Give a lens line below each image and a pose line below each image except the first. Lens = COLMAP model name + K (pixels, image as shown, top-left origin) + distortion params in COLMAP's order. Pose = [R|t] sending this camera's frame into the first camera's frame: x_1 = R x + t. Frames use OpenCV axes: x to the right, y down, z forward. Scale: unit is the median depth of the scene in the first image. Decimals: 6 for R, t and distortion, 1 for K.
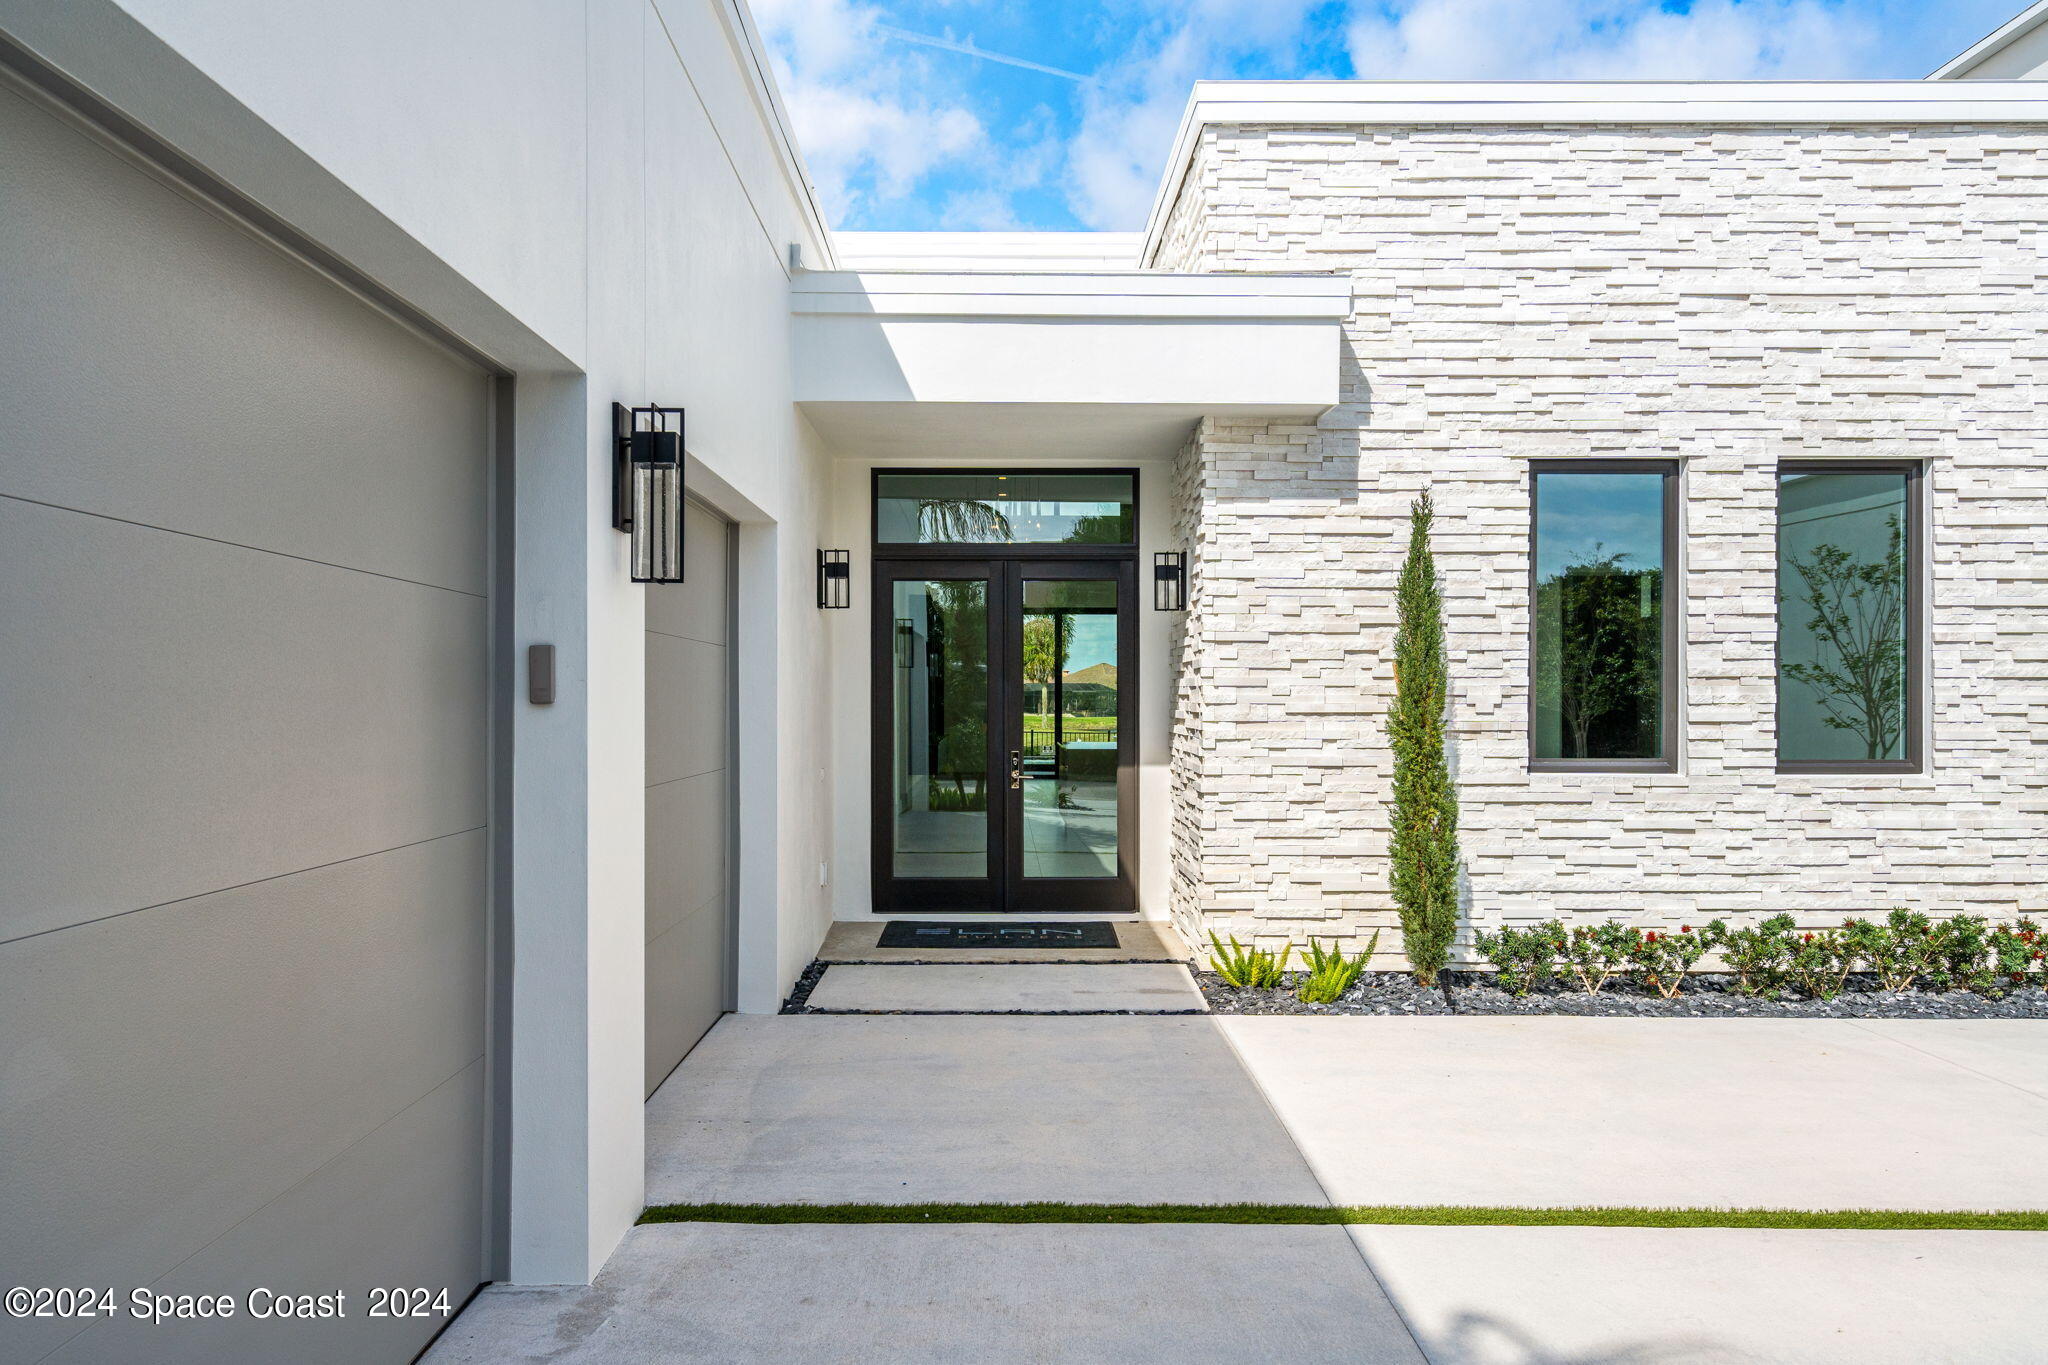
lens RADIAL K [[1437.2, 0, 1022.0], [0, 1437.2, 694.9], [0, 0, 1]] dist [0.020828, -0.002621]
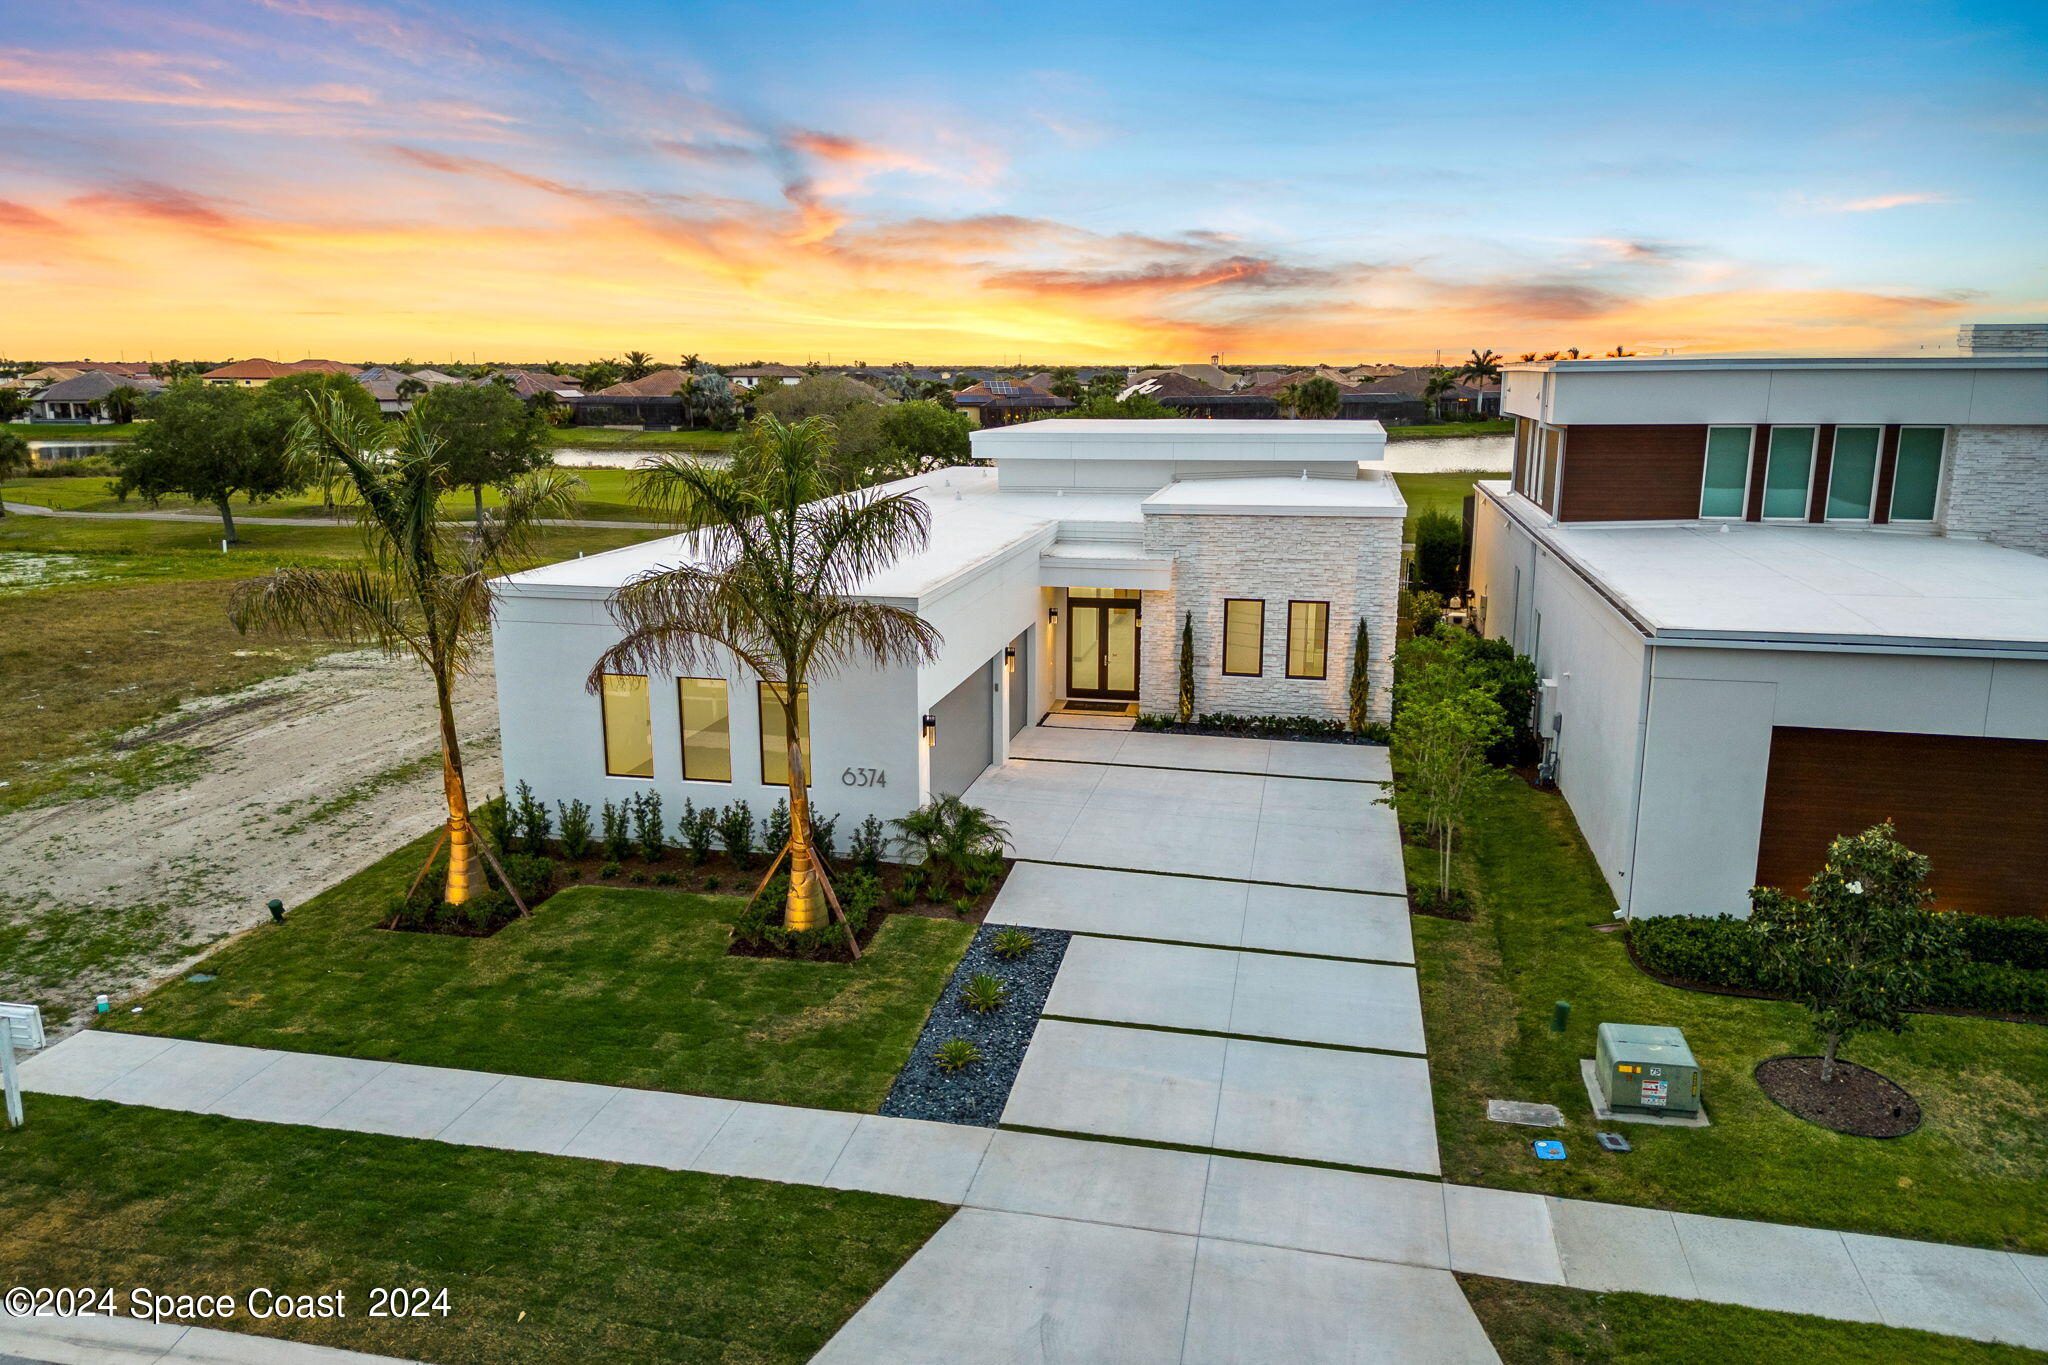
lens RADIAL K [[1421.7, 0, 1028.4], [0, 1421.7, 671.6], [0, 0, 1]] dist [0.088539, -0.096348]
pose [[0.975421, 0.047540, -0.215160, 0.676149], [-0.001462, 0.977824, 0.209424, -0.783421], [0.220345, -0.203962, 0.953859, -2.874494]]
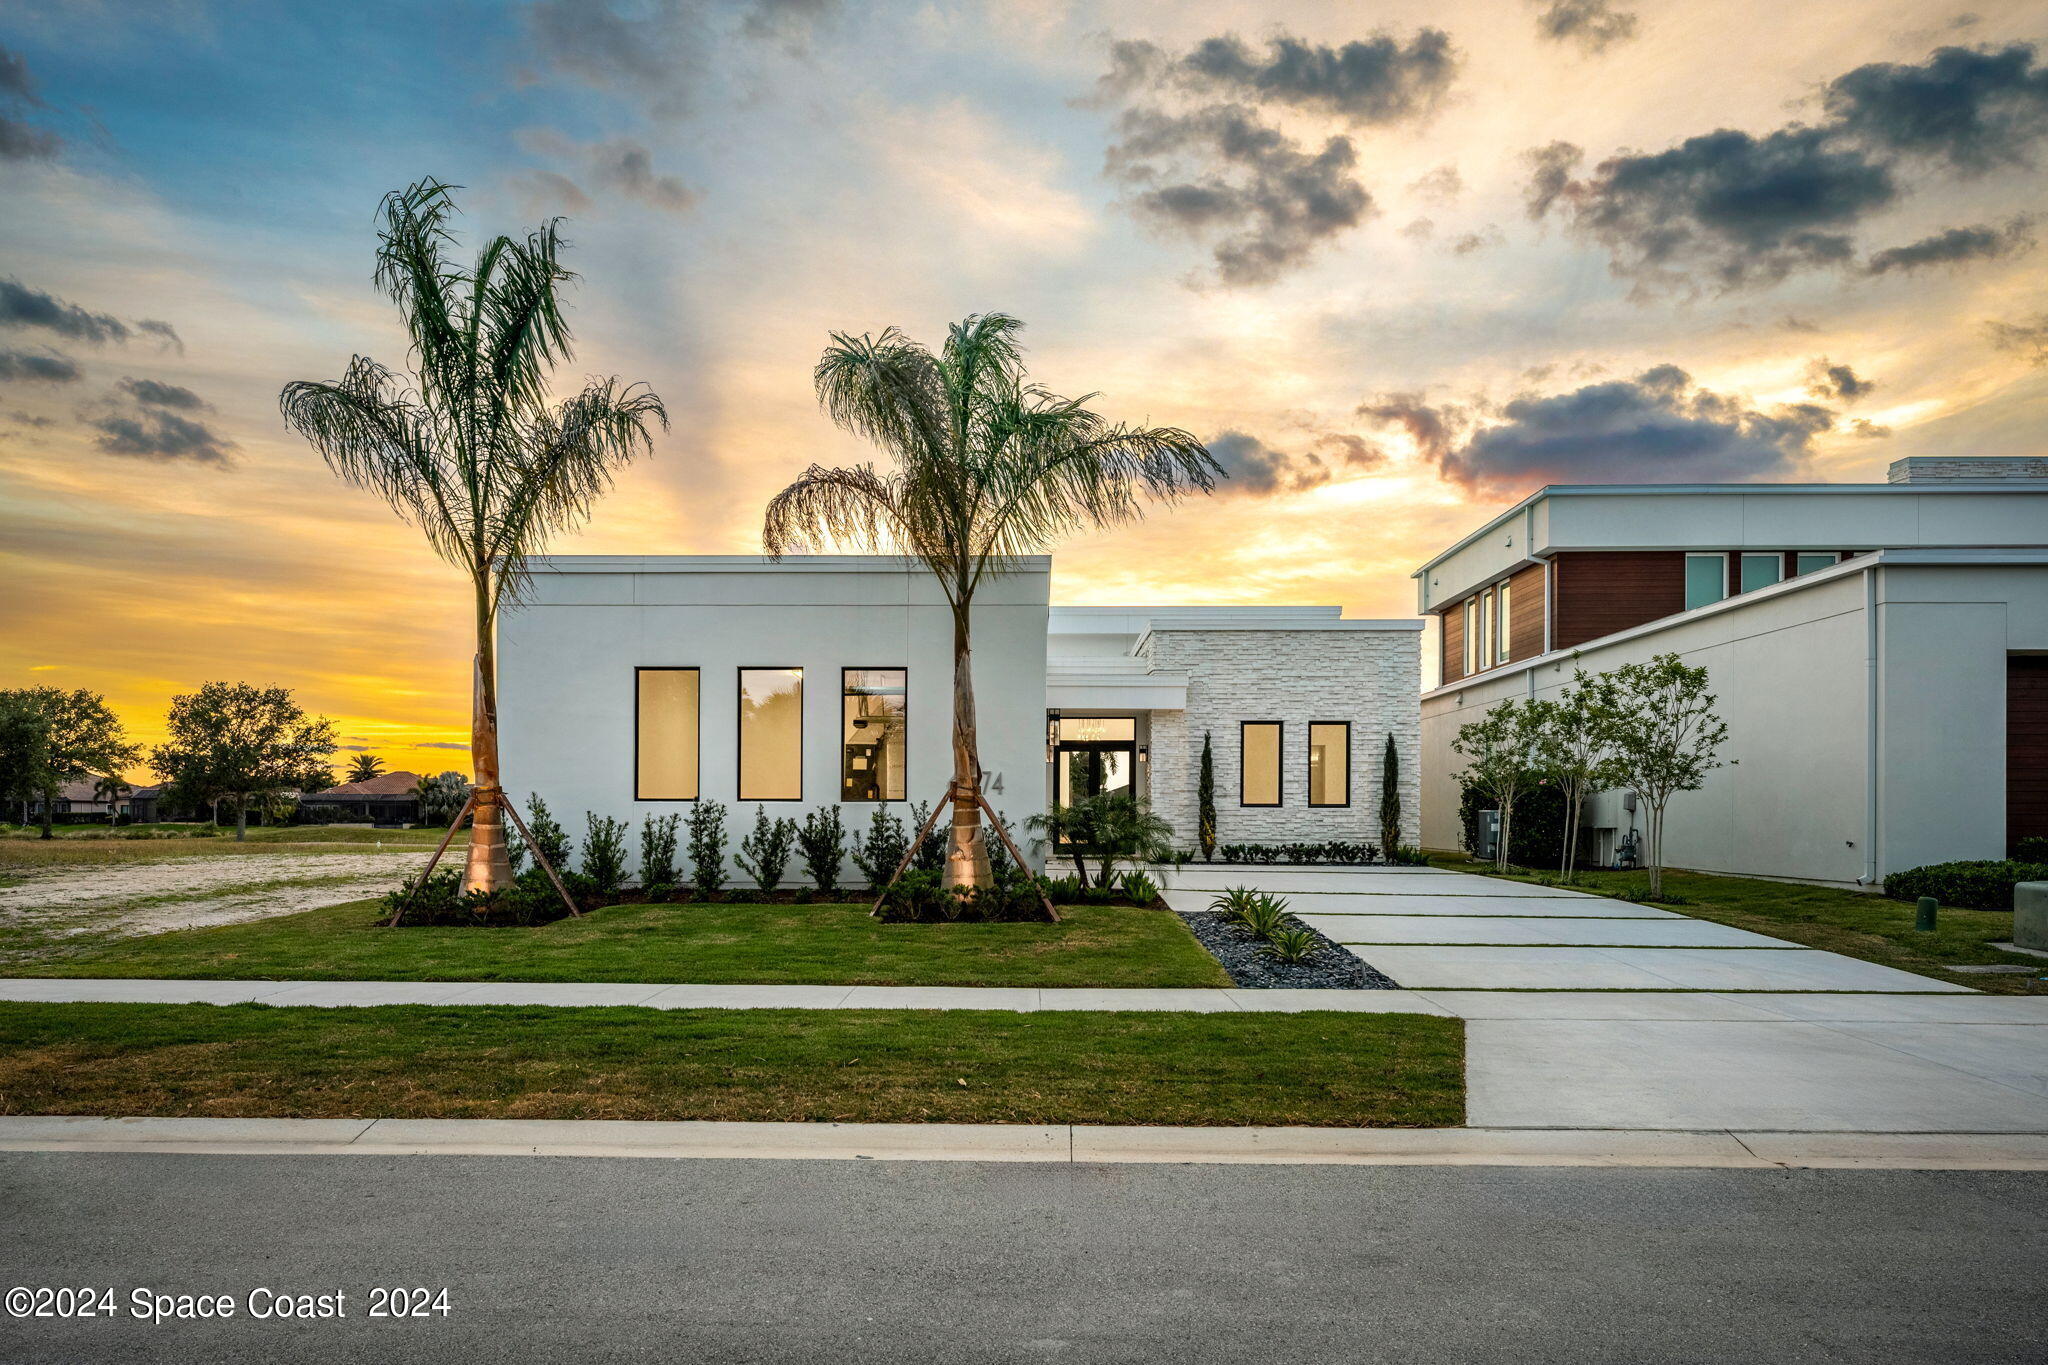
lens RADIAL K [[1390.7, 0, 1019.5], [0, 1390.7, 824.0], [0, 0, 1]] dist [0.001496, 0.000470]
pose [[0.999702, 0.002631, -0.024252, -0.122556], [-0.002456, 0.999971, 0.007230, 0.072267], [0.024270, -0.007168, 0.999680, -2.536876]]
